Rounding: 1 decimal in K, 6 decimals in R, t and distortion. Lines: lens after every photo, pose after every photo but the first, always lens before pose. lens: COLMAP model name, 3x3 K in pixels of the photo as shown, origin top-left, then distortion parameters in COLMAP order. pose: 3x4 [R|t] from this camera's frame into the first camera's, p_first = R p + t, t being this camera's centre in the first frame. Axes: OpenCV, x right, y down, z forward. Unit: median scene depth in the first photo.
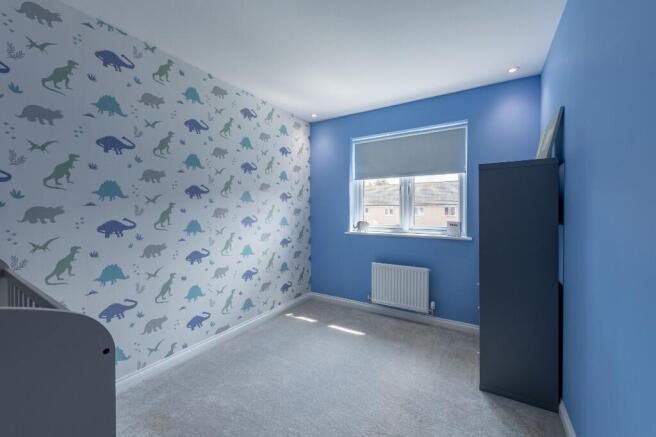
lens RADIAL K [[264.6, 0, 323.4], [0, 264.6, 215.6], [0, 0, 1]] dist [0.001397, -0.001220]
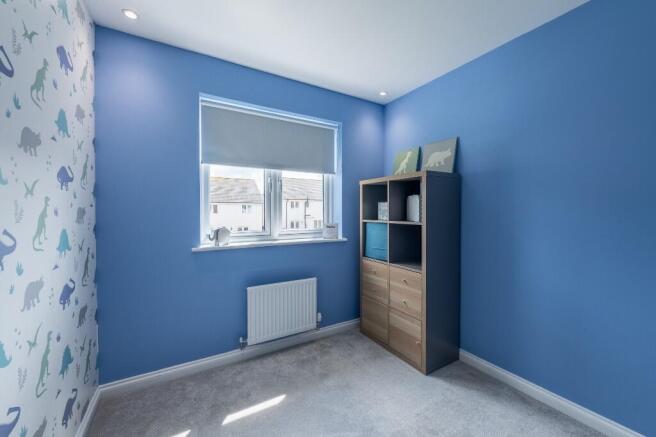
lens RADIAL K [[264.6, 0, 326.8], [0, 264.6, 214.1], [0, 0, 1]] dist [0.001397, -0.001220]
pose [[0.448497, -0.010823, 0.893719, -0.335089], [0.013664, 0.999893, 0.005252, -0.014386], [-0.893680, 0.009856, 0.448597, 0.507199]]
